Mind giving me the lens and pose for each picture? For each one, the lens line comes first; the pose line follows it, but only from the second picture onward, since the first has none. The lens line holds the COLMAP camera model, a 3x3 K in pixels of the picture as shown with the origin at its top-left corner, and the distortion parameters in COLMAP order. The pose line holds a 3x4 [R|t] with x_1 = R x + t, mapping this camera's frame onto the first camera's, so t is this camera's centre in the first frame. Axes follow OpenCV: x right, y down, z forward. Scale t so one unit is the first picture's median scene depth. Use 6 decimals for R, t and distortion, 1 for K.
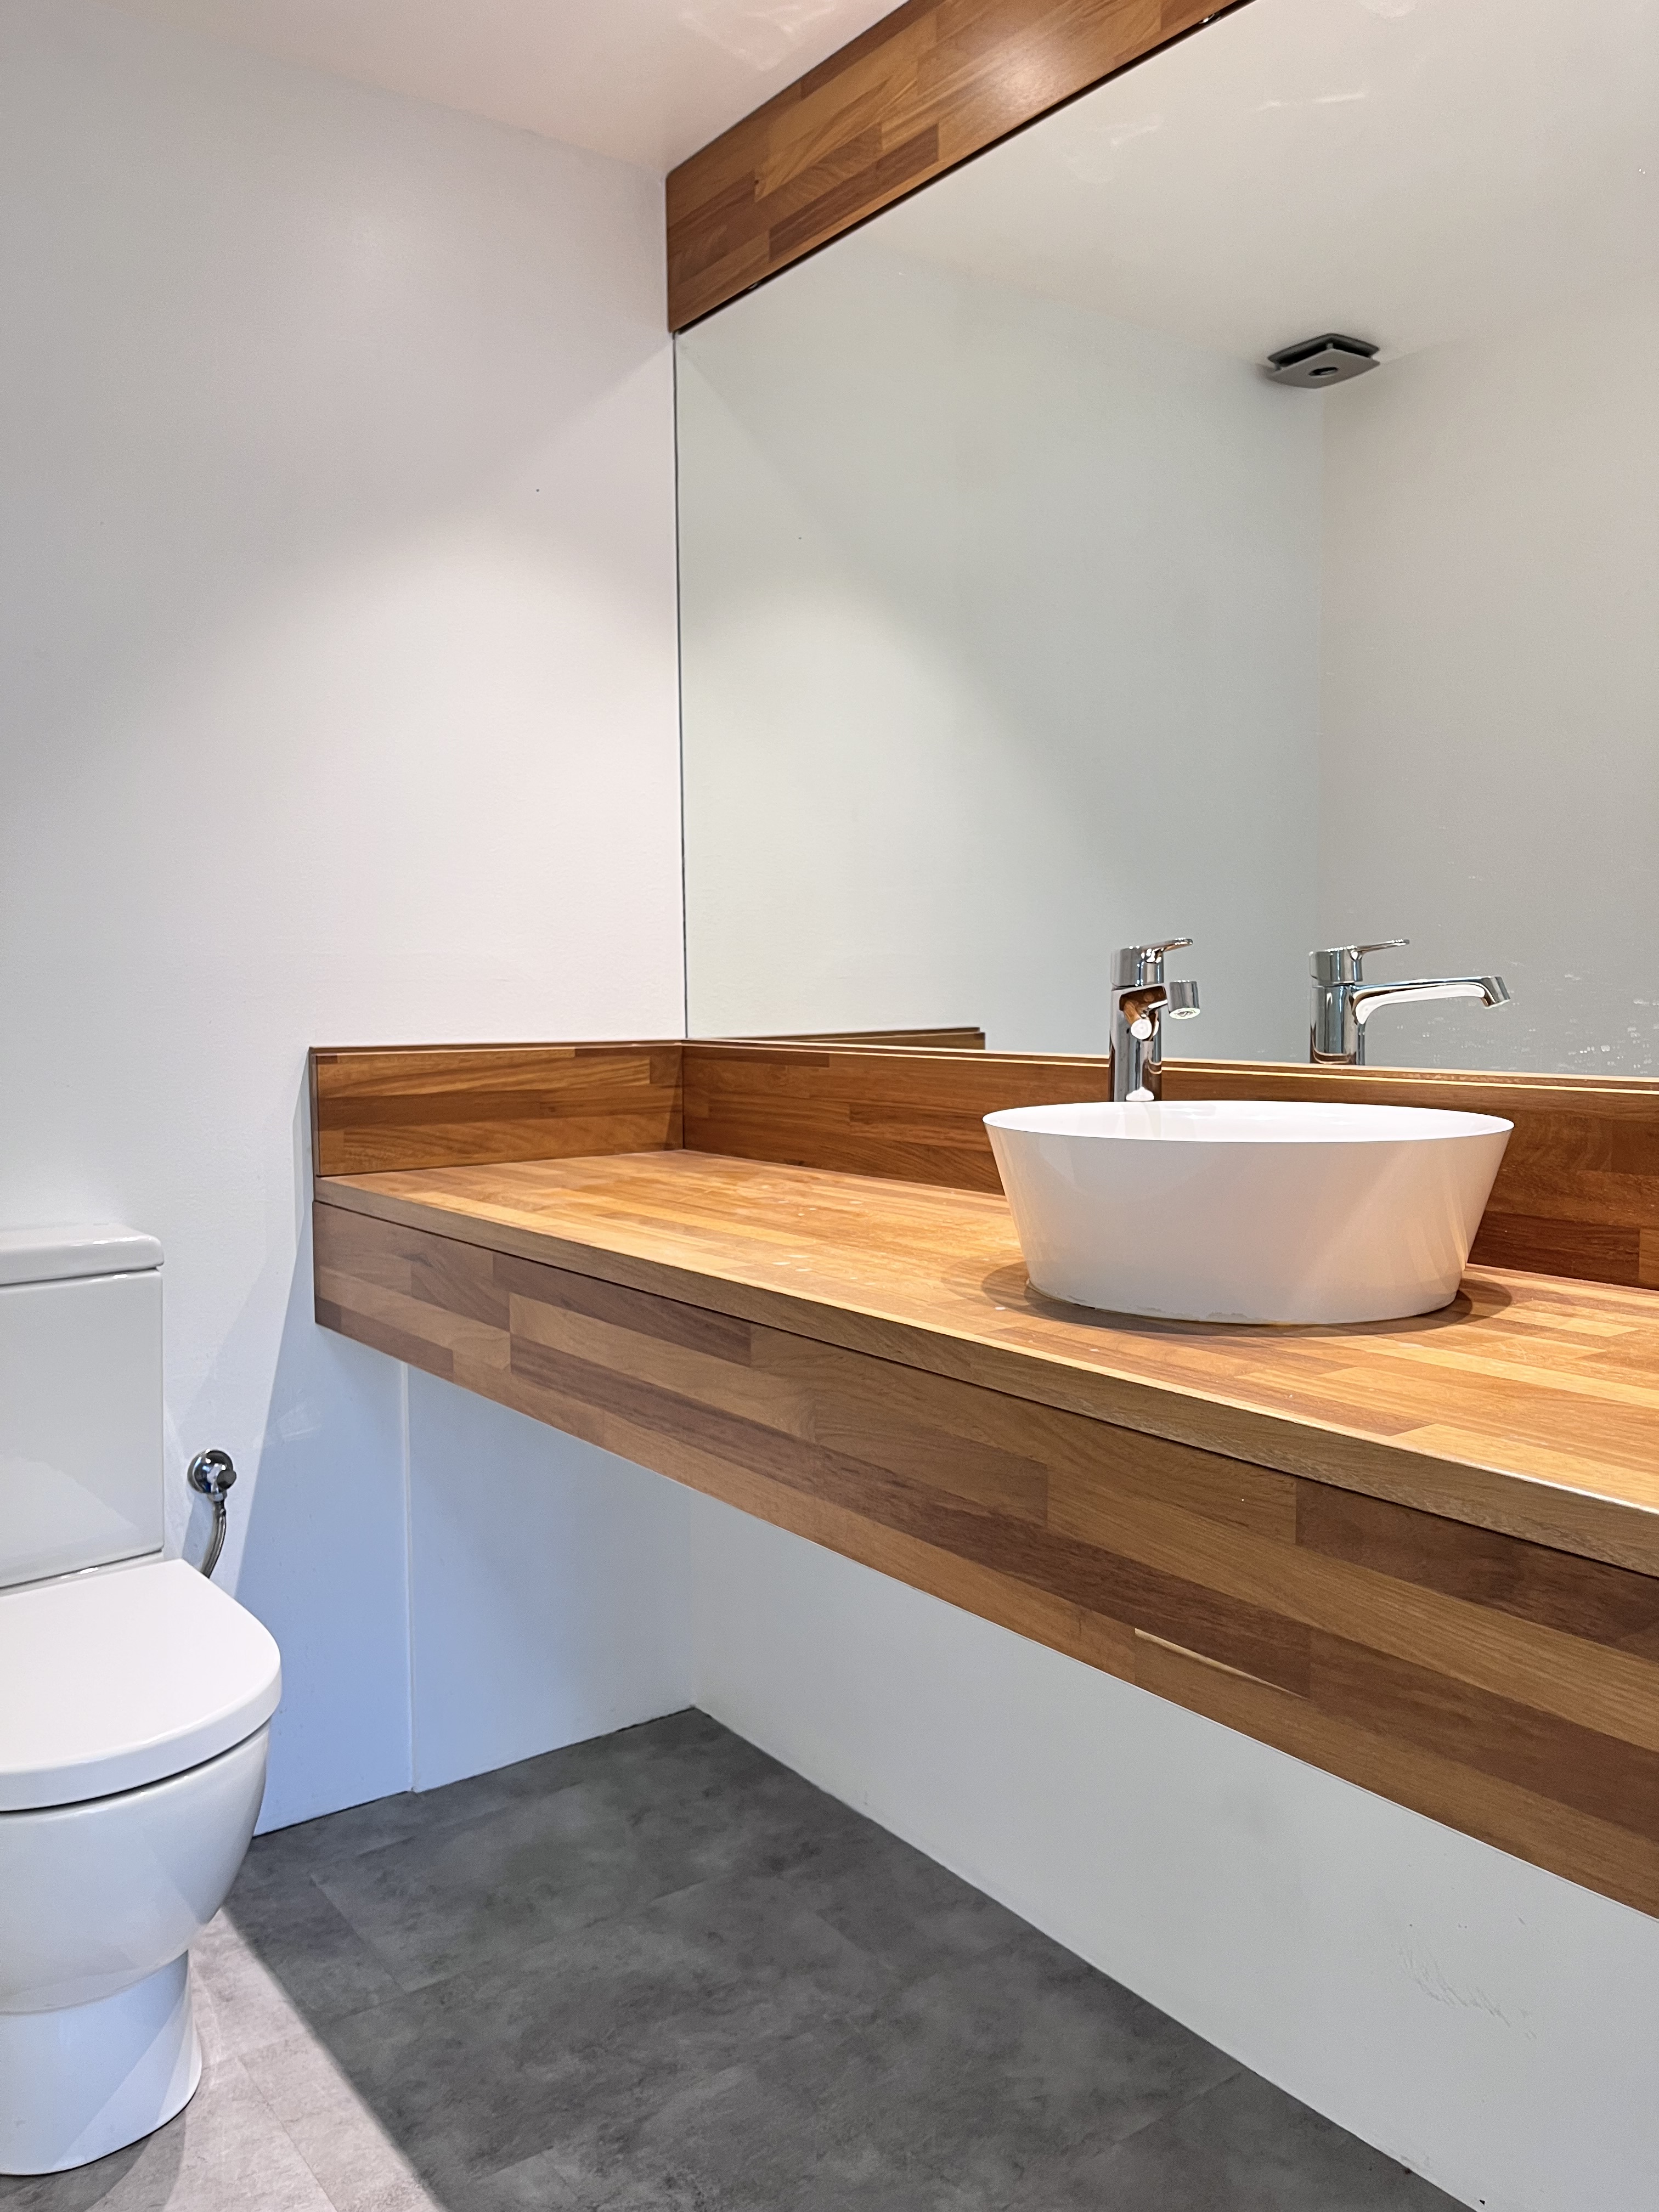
lens RADIAL K [[1659.1, 0, 829.5], [0, 1659.1, 1106.0], [0, 0, 1]] dist [0.069231, -0.083975]
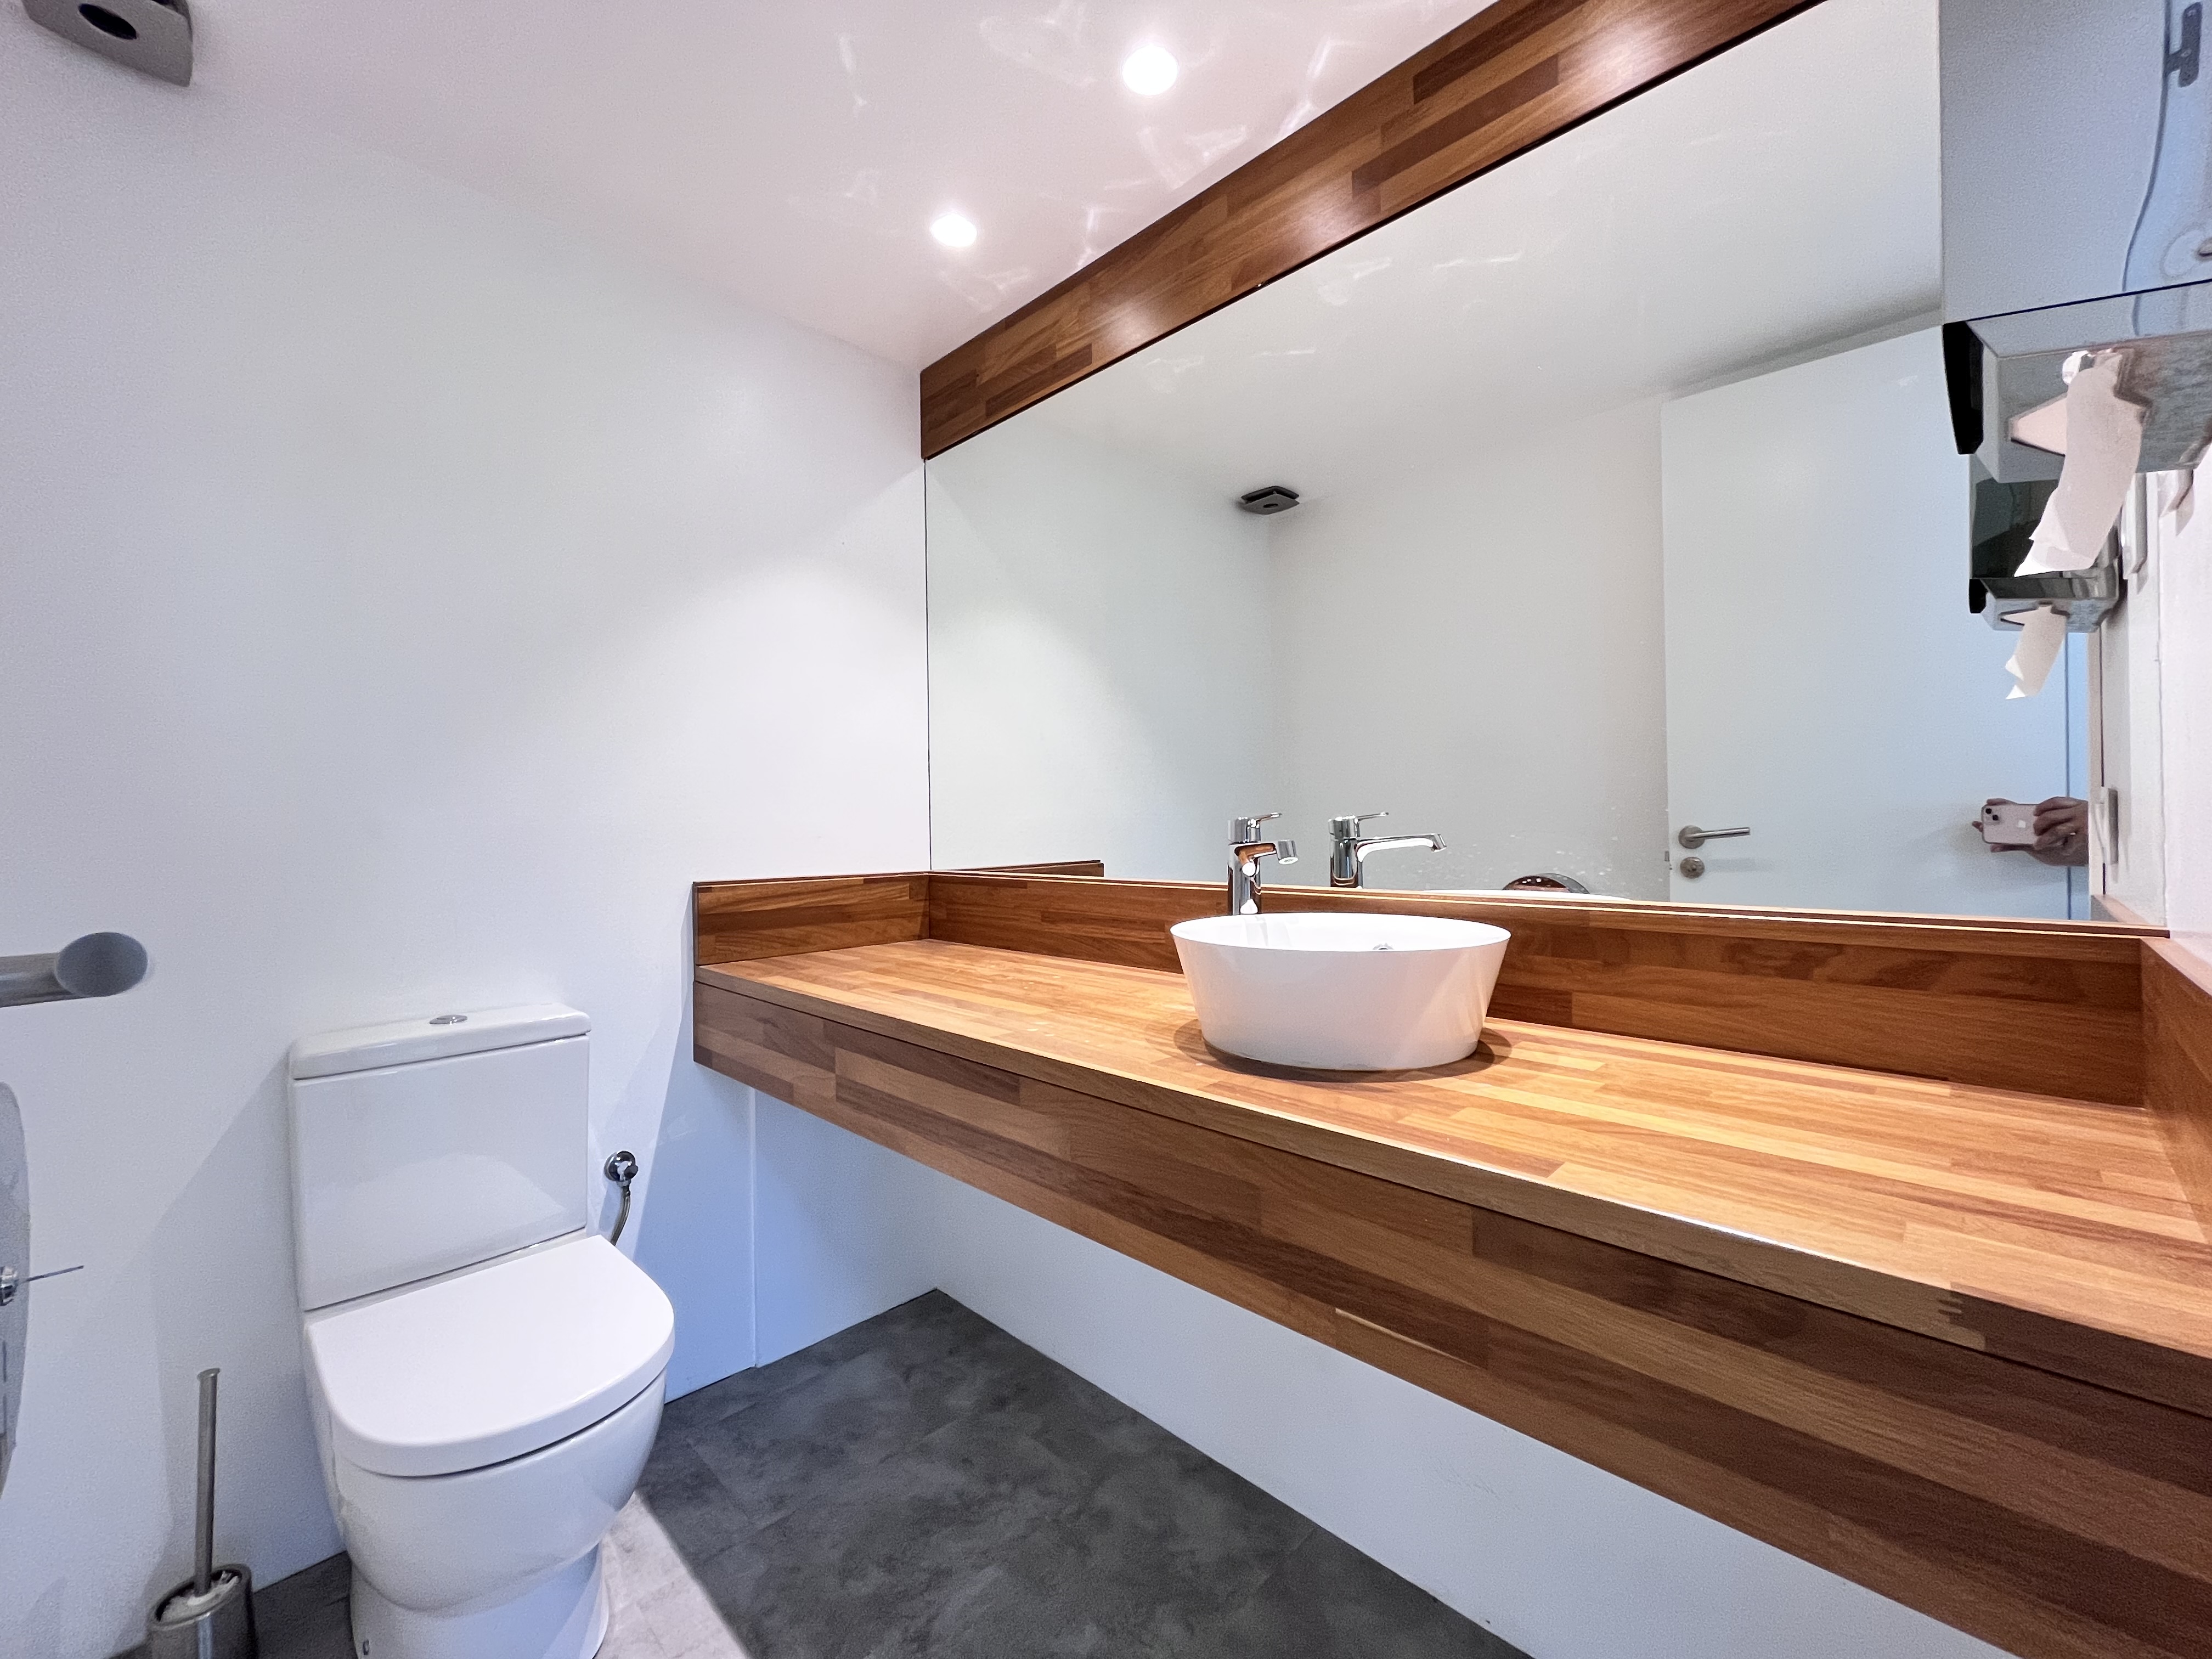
lens RADIAL K [[895.3, 0, 1107.7], [0, 895.3, 825.2], [0, 0, 1]] dist [-0.000755, -0.000009]
pose [[0.988816, -0.005698, 0.149035, -0.063819], [0.017242, 0.996937, -0.076282, -0.020927], [-0.148143, 0.077998, 0.985885, 0.139339]]
